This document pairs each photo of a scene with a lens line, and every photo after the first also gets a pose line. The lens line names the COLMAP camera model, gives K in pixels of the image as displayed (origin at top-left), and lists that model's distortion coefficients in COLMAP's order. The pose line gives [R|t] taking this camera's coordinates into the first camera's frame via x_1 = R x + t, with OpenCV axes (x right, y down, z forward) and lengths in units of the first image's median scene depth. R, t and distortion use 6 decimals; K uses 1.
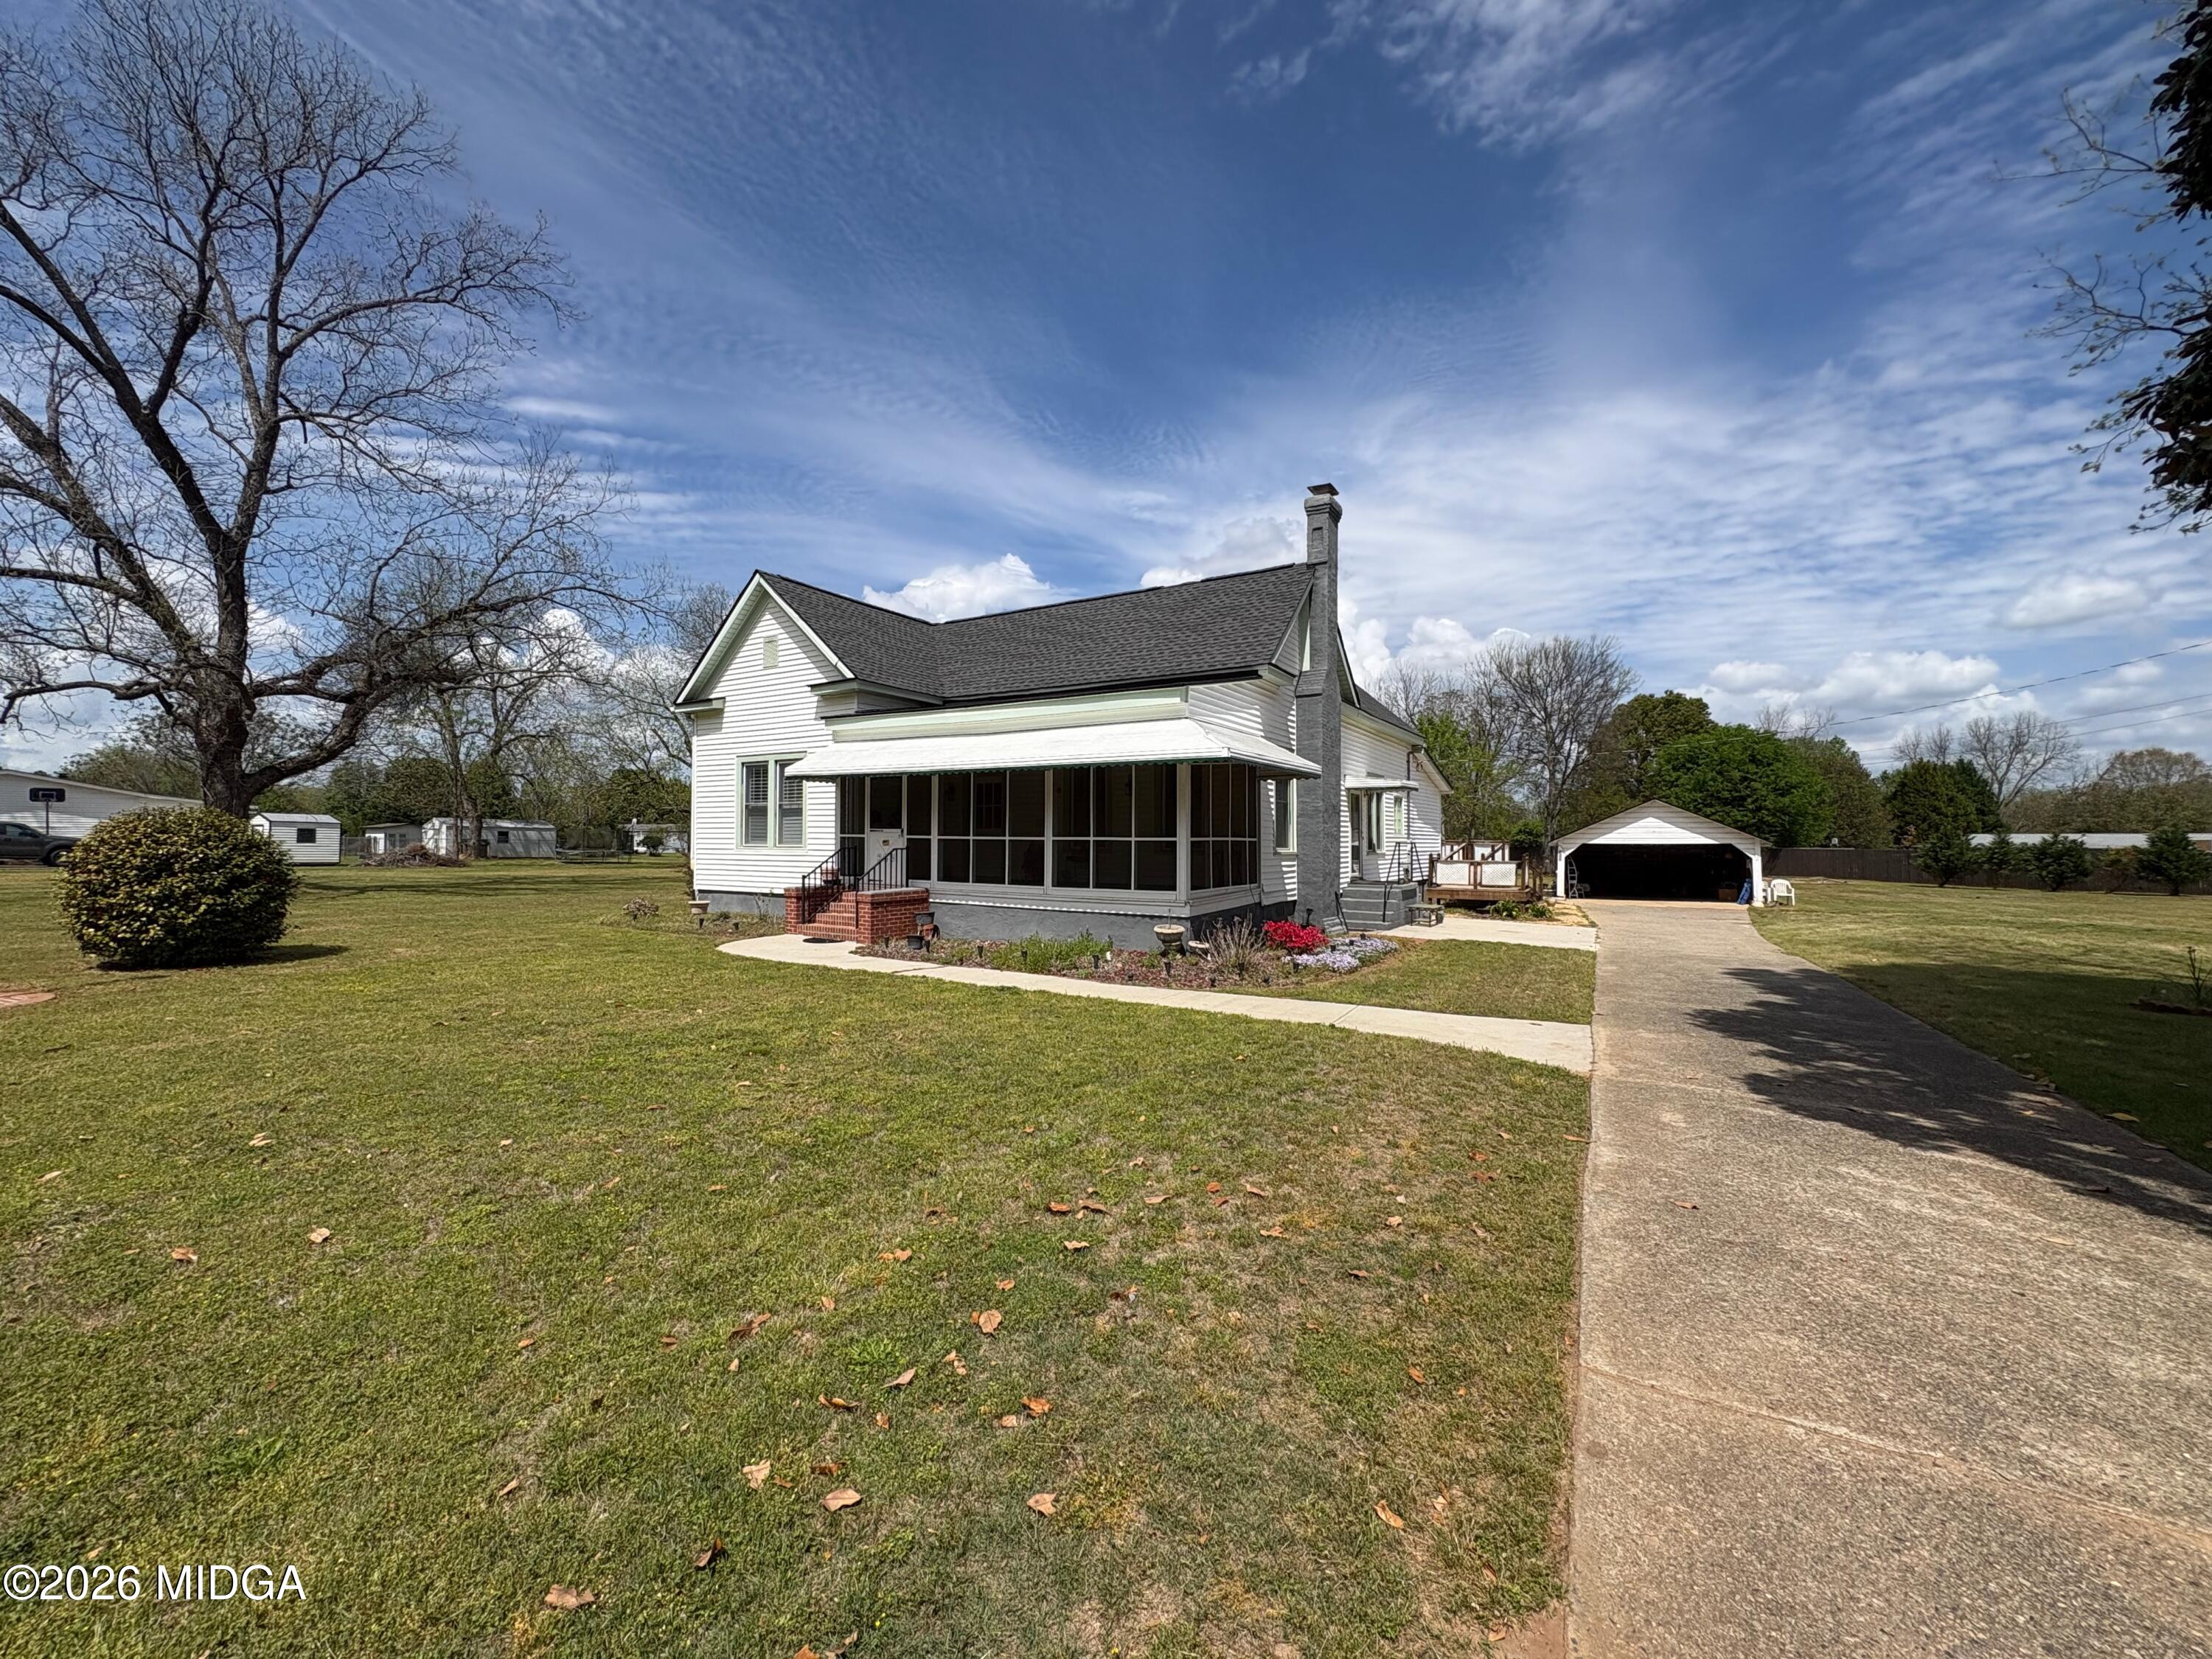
lens RADIAL K [[876.3, 0, 1109.4], [0, 876.3, 841.2], [0, 0, 1]] dist [0.000075, -0.000041]
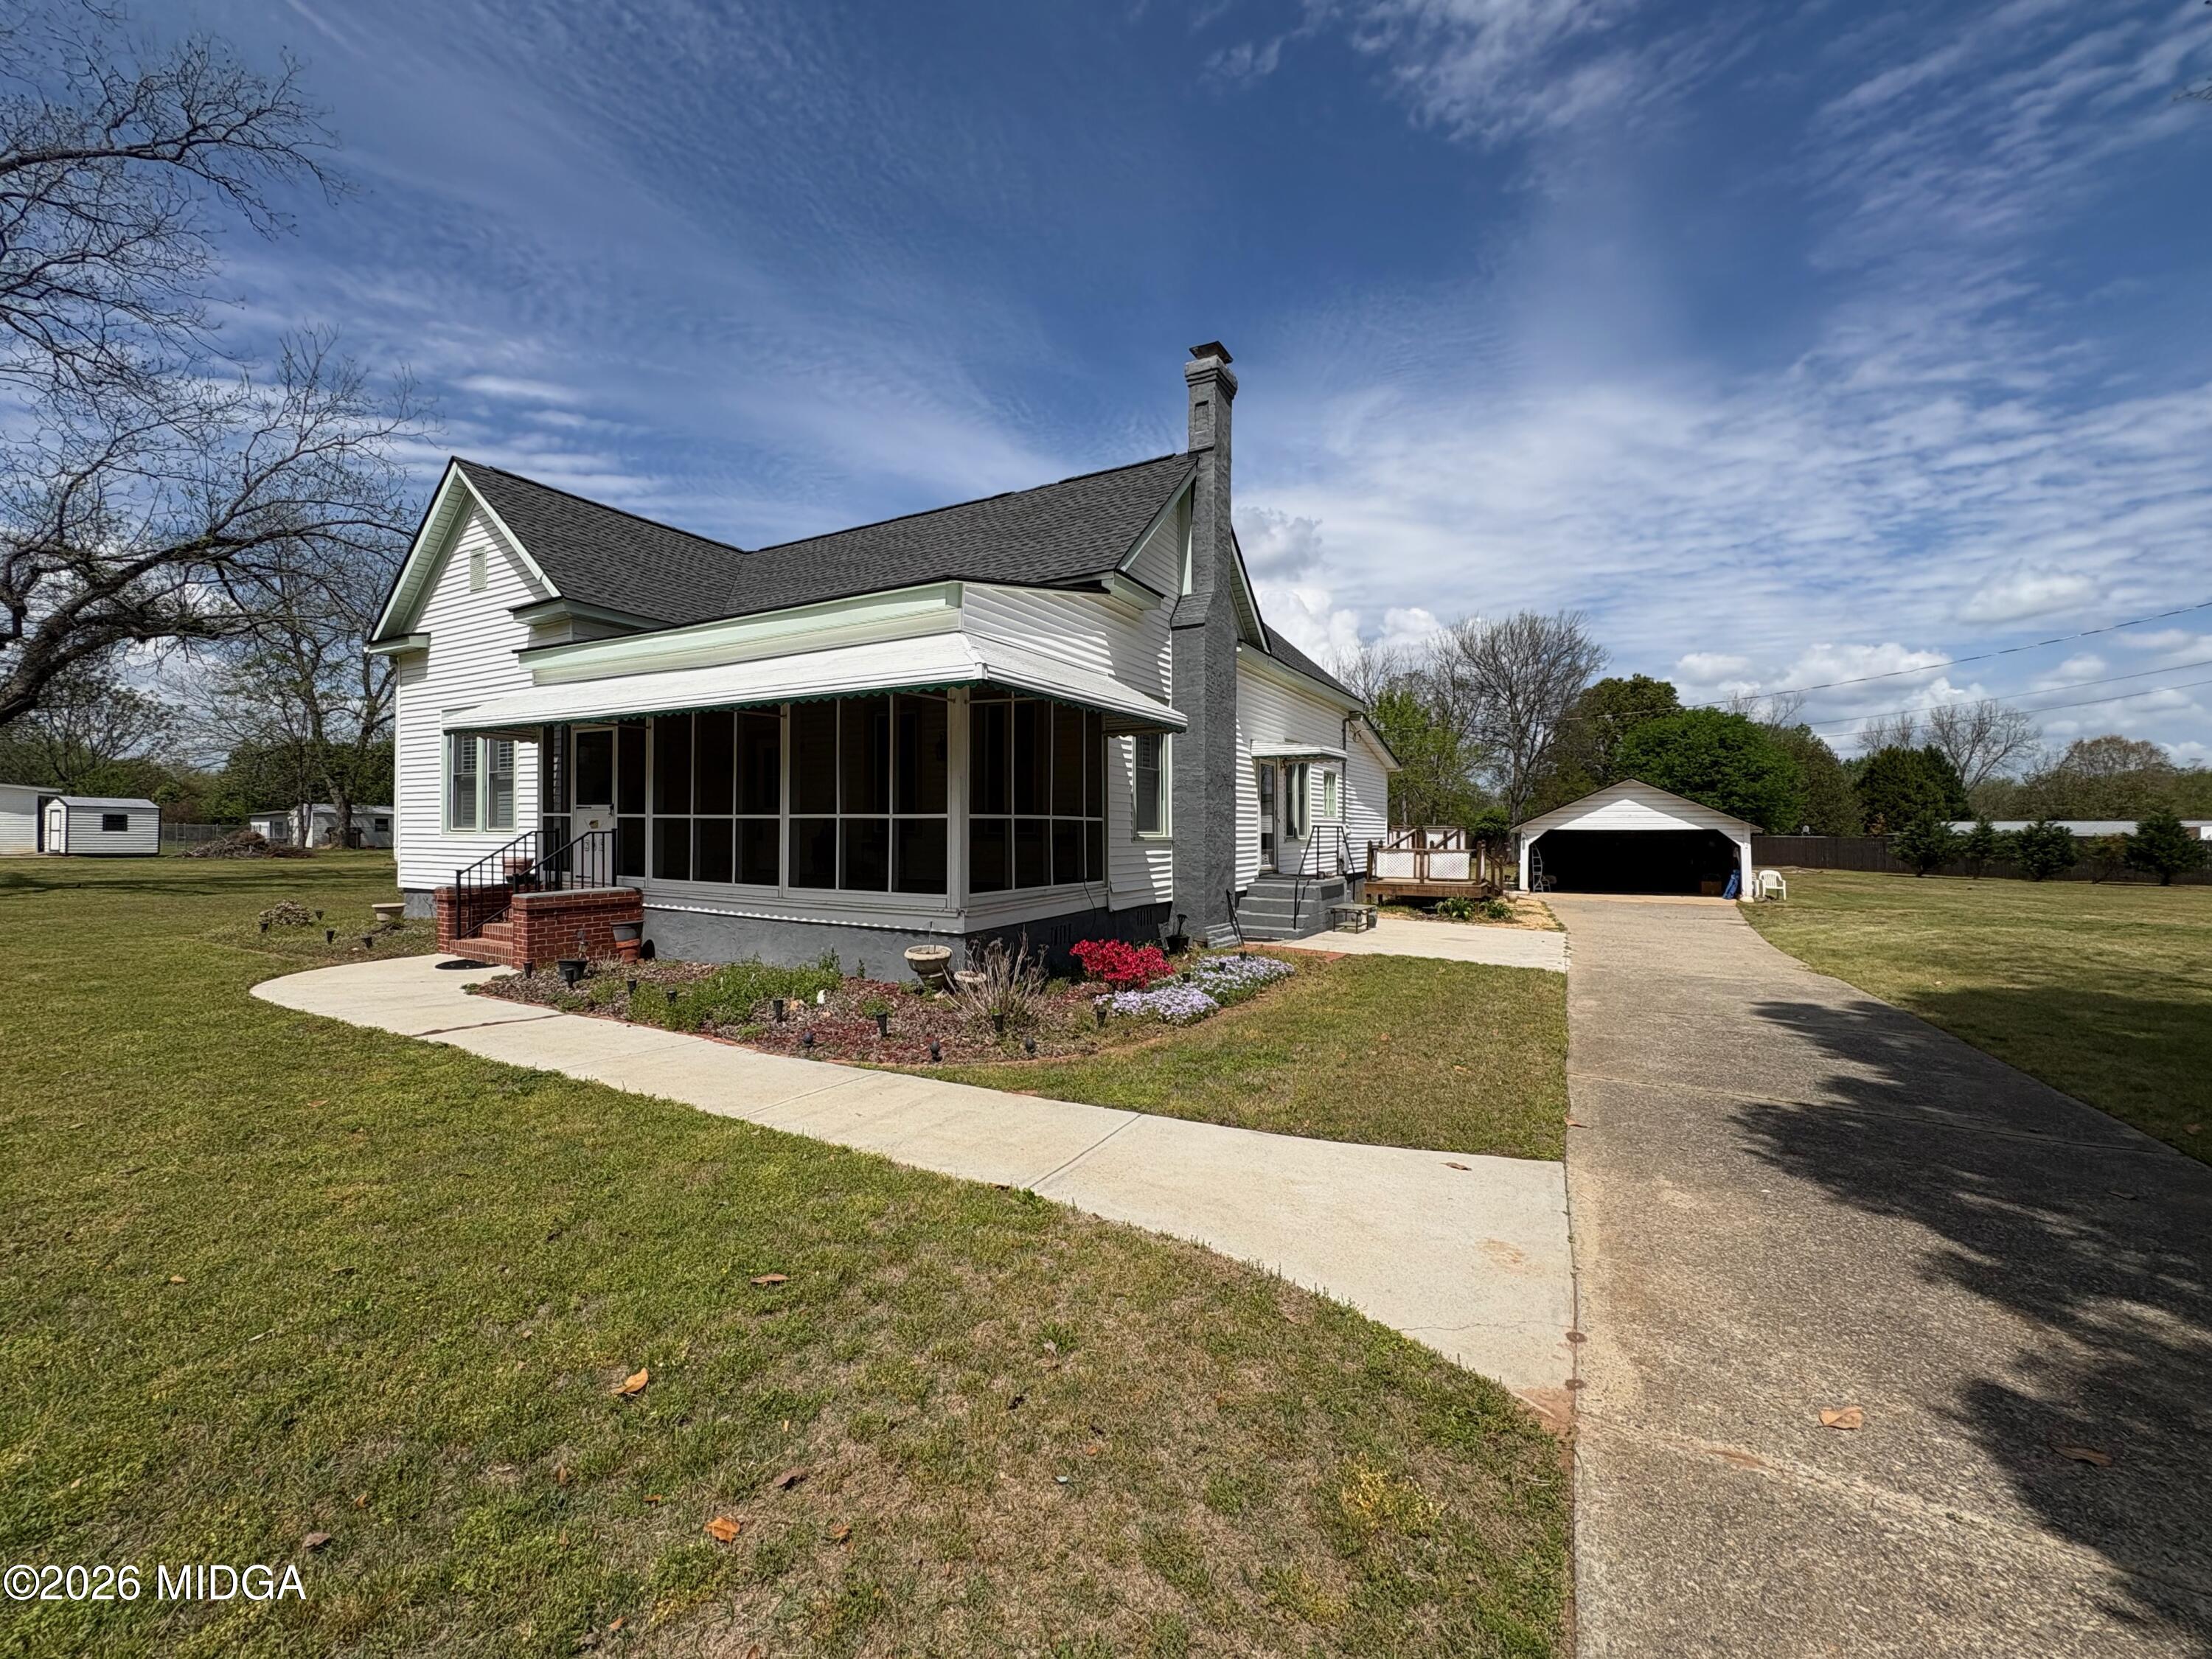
lens RADIAL K [[876.3, 0, 1109.6], [0, 876.3, 835.2], [0, 0, 1]] dist [0.000075, -0.000041]
pose [[0.999525, -0.000499, 0.030804, 0.077741], [0.000347, 0.999988, 0.004930, 0.003972], [-0.030806, -0.004917, 0.999513, 0.144771]]
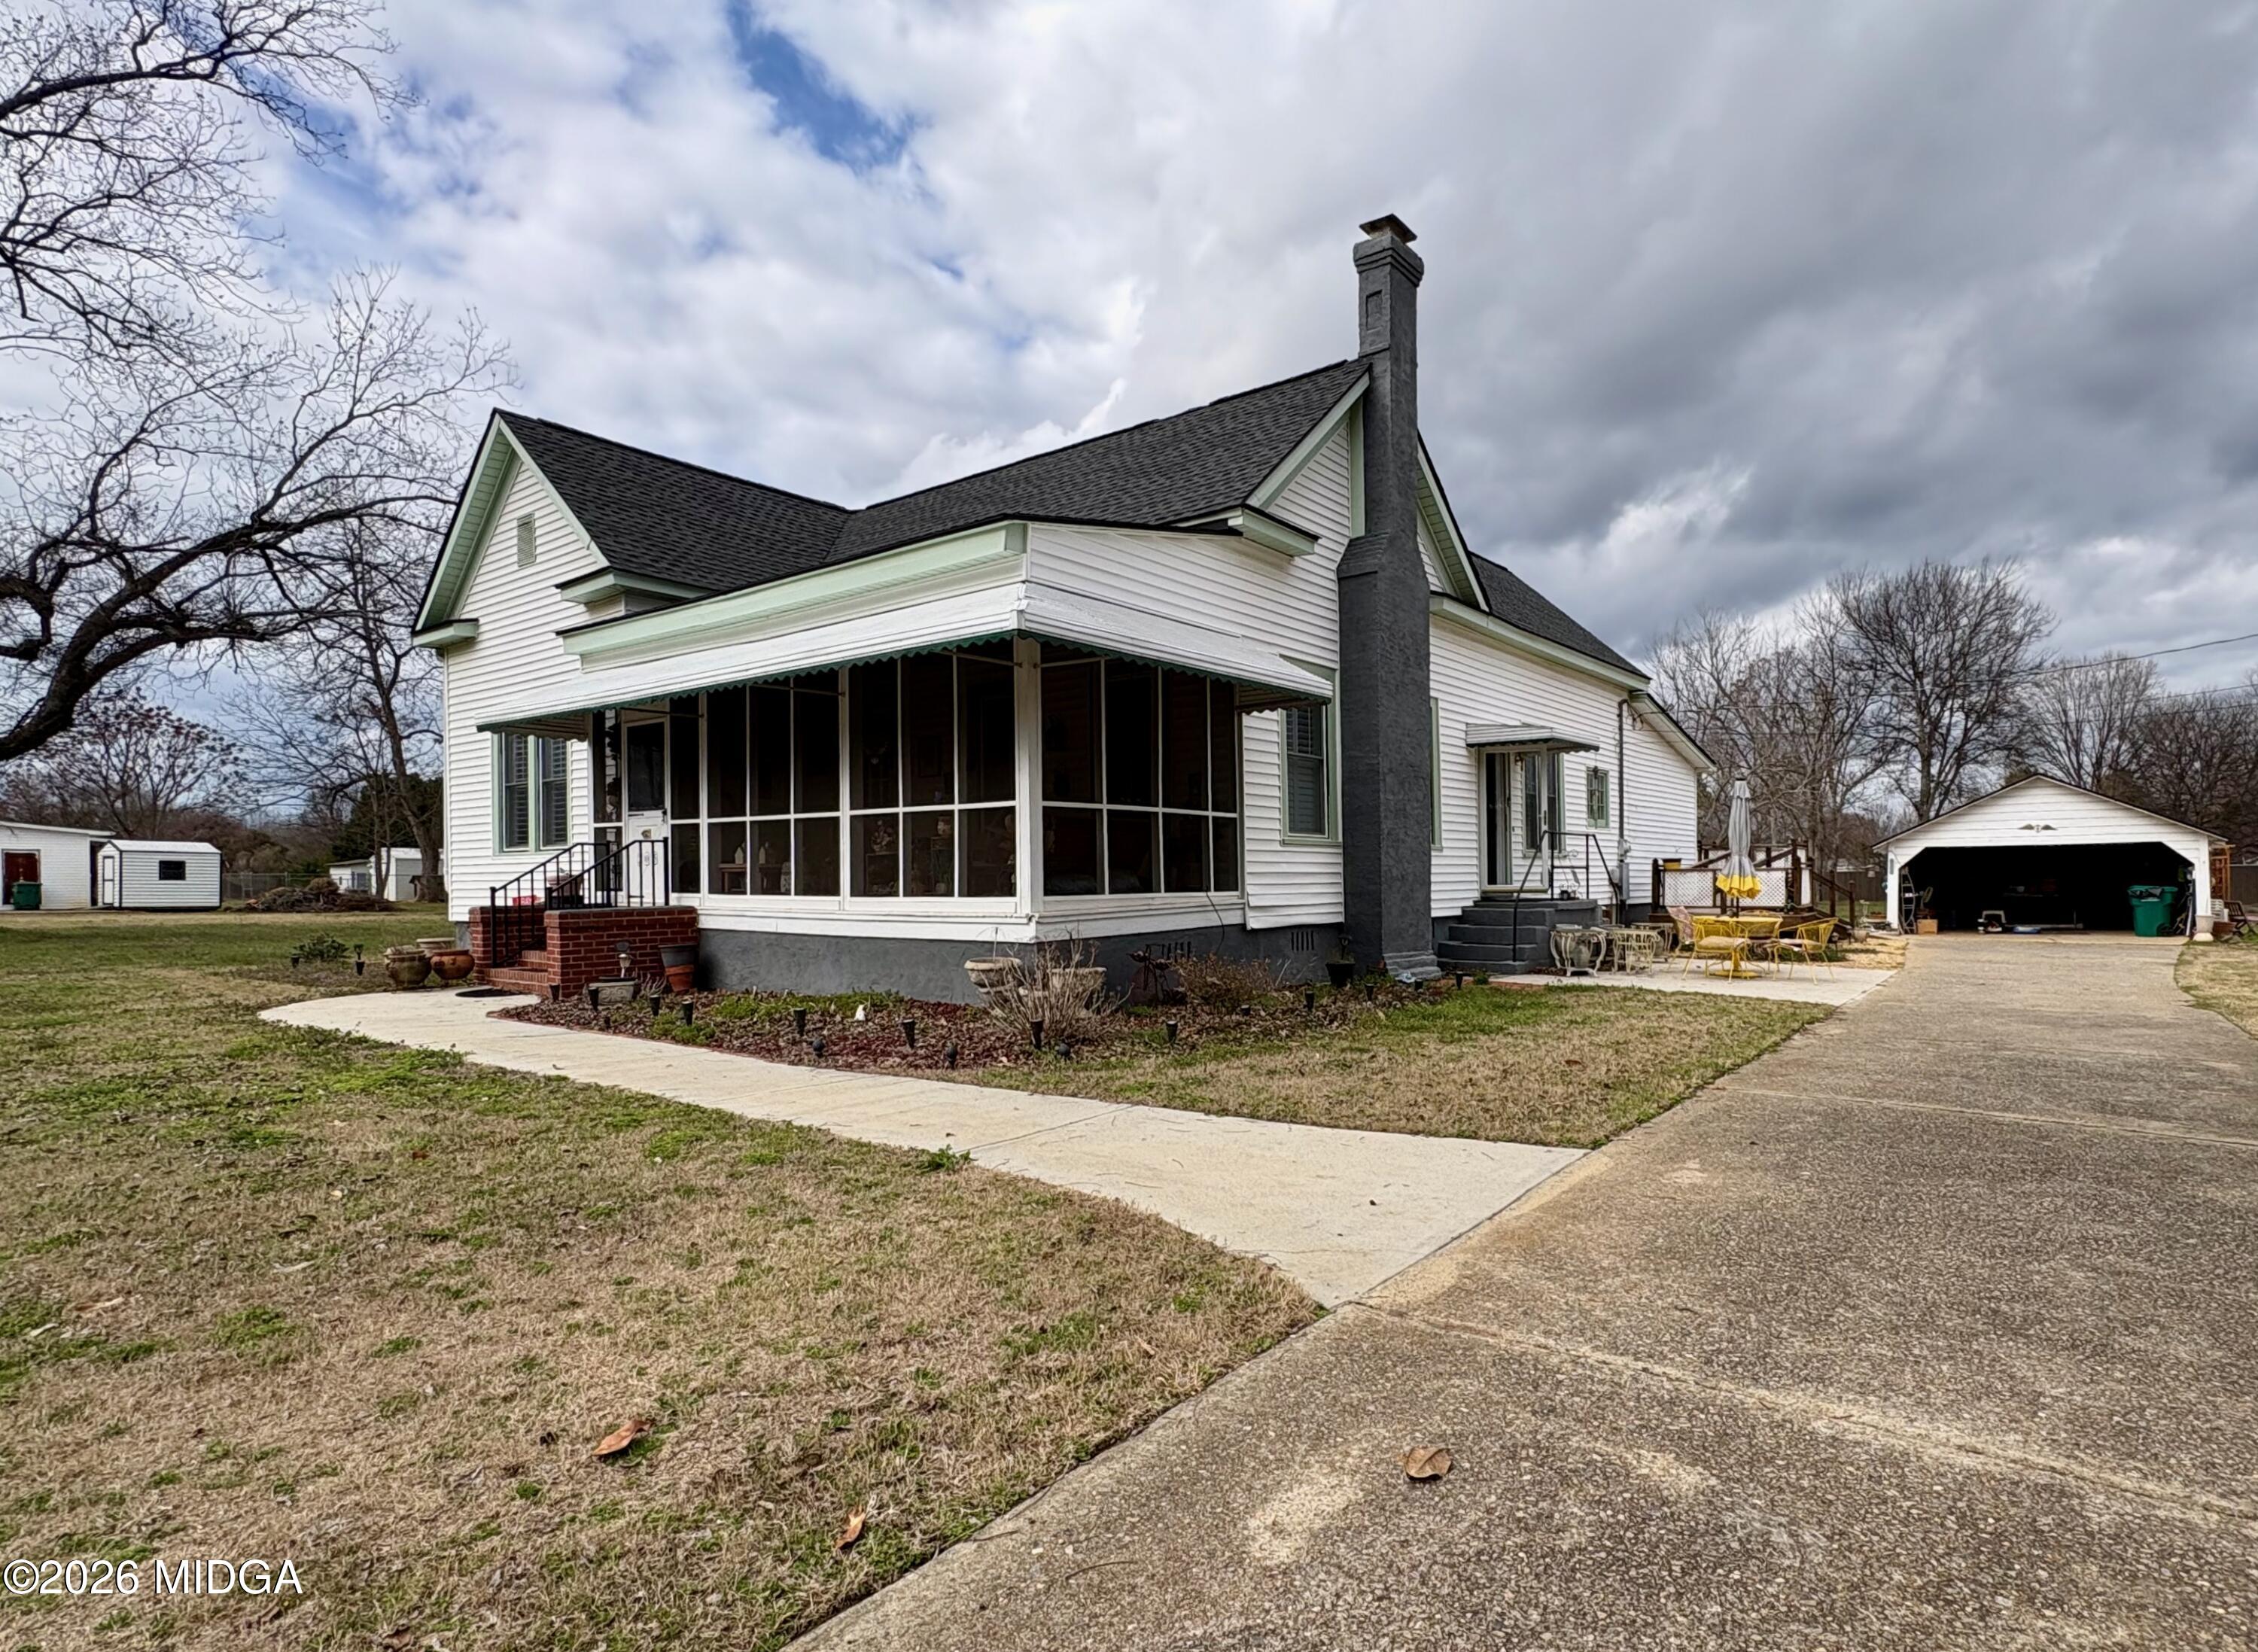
lens RADIAL K [[1165.1, 0, 1291.2], [0, 1165.1, 893.3], [0, 0, 1]] dist [-0.004320, 0.001757]
pose [[0.998189, -0.012586, -0.058832, 0.127395], [0.013350, 0.999831, 0.012614, 0.020704], [0.058664, -0.013376, 0.998188, 0.118781]]
